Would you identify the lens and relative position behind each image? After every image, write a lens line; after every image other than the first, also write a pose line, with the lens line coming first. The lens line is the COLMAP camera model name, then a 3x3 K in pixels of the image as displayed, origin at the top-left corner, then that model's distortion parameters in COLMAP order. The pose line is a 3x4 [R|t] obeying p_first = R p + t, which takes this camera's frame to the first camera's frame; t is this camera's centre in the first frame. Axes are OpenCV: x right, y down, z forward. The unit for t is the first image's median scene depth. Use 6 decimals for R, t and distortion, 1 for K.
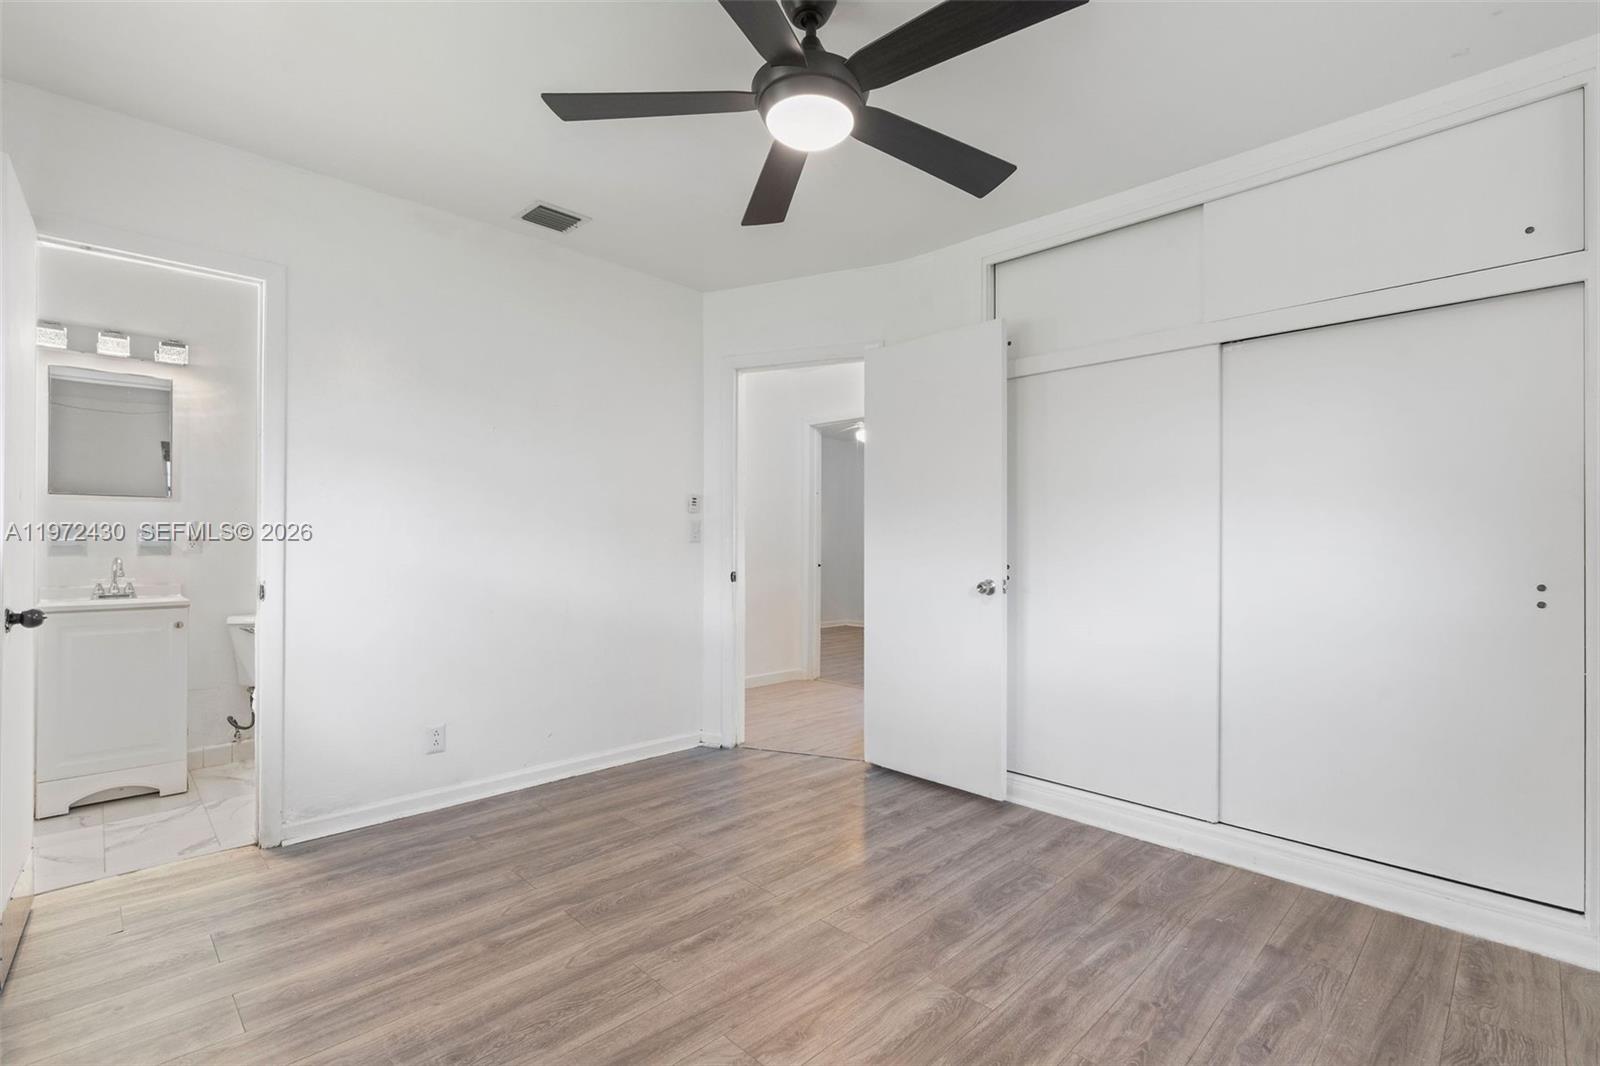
lens RADIAL K [[721.2, 0, 806.9], [0, 721.2, 543.6], [0, 0, 1]] dist [-0.011291, 0.004818]
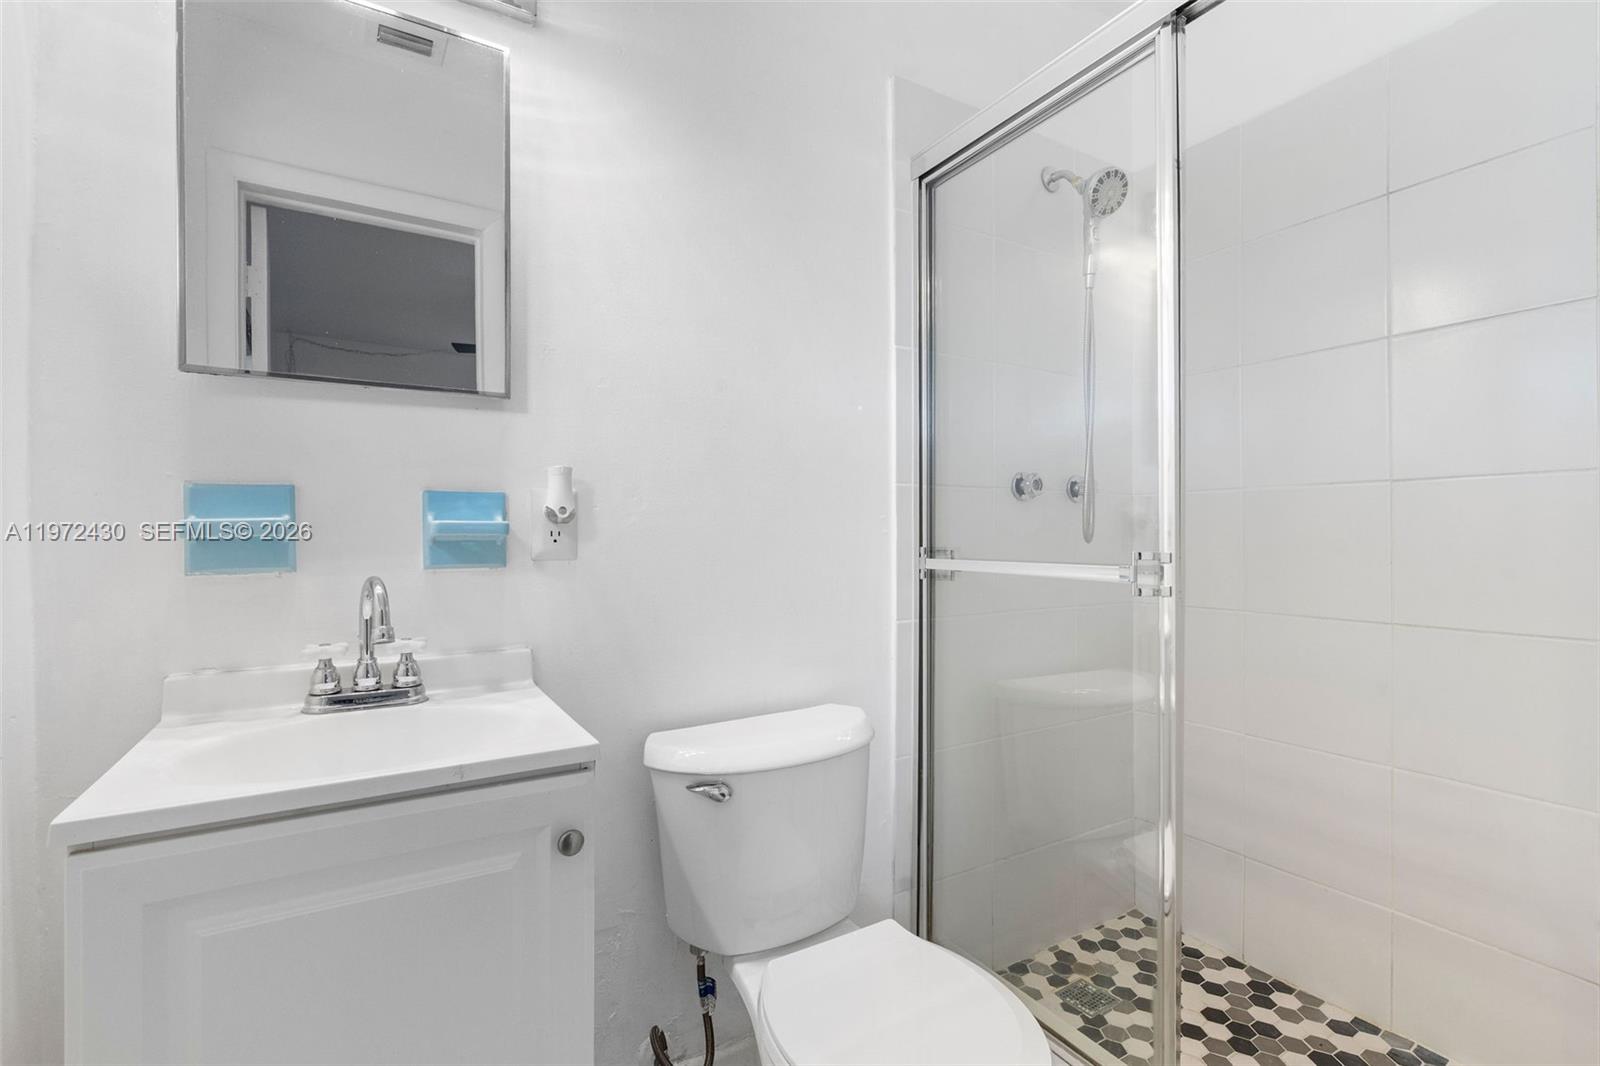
lens RADIAL K [[721.2, 0, 802.4], [0, 721.2, 538.4], [0, 0, 1]] dist [-0.011291, 0.004818]
pose [[0.971063, -0.002850, -0.238806, -0.699386], [0.000190, 0.999938, -0.011164, 0.006265], [0.238823, 0.010795, 0.971003, 0.732736]]
